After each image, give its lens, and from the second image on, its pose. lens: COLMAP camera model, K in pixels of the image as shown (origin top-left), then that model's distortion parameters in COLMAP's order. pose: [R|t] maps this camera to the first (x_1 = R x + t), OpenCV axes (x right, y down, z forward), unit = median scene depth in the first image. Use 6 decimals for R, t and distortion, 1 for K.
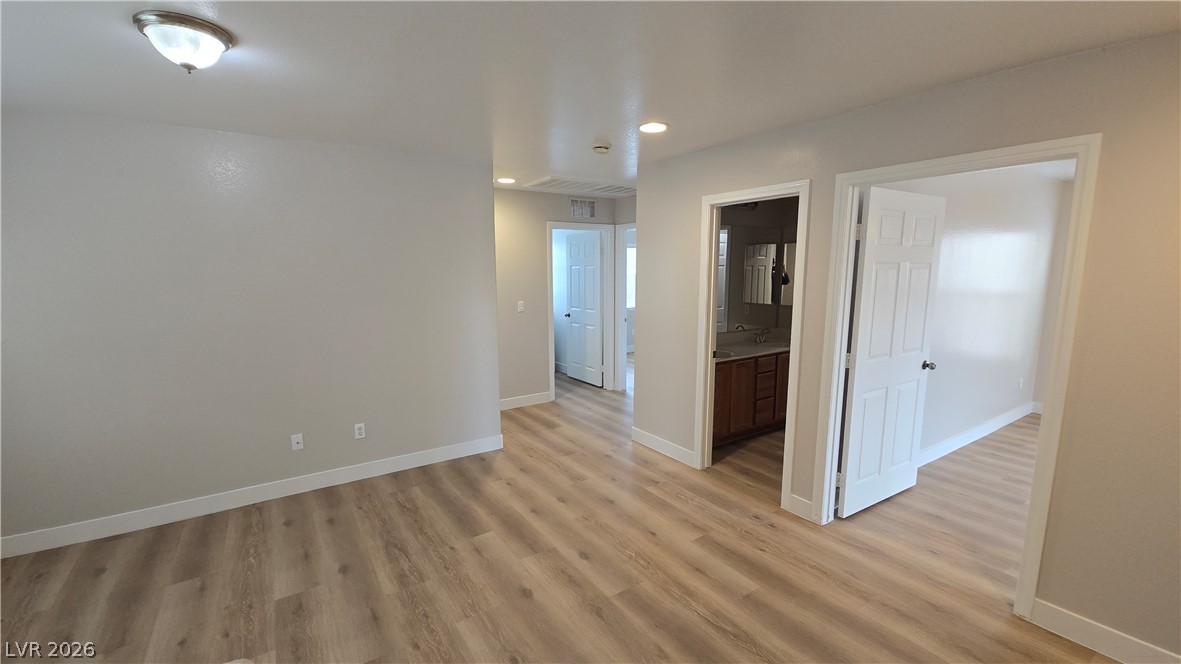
lens RADIAL K [[486.0, 0, 586.9], [0, 486.0, 341.1], [0, 0, 1]] dist [0.001124, -0.000161]
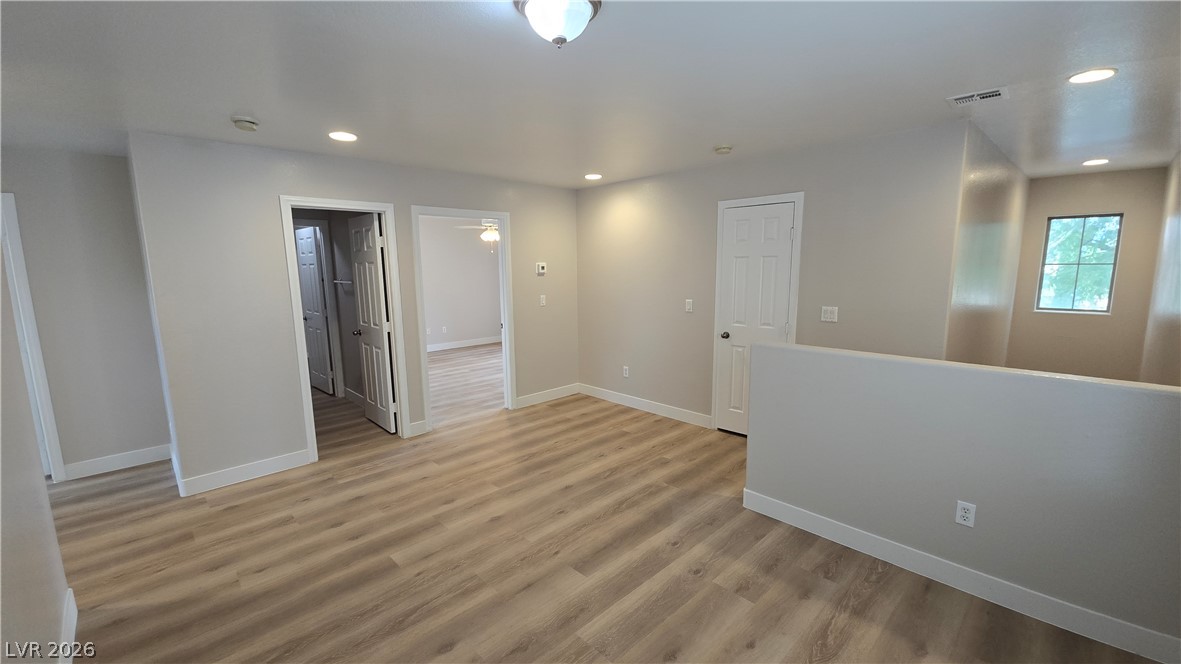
lens RADIAL K [[486.0, 0, 586.9], [0, 486.0, 341.1], [0, 0, 1]] dist [0.001124, -0.000161]
pose [[-0.183009, -0.152239, 0.971252, -1.091171], [0.161180, 0.969923, 0.182401, -0.103459], [-0.969809, 0.189927, -0.152967, 0.715933]]
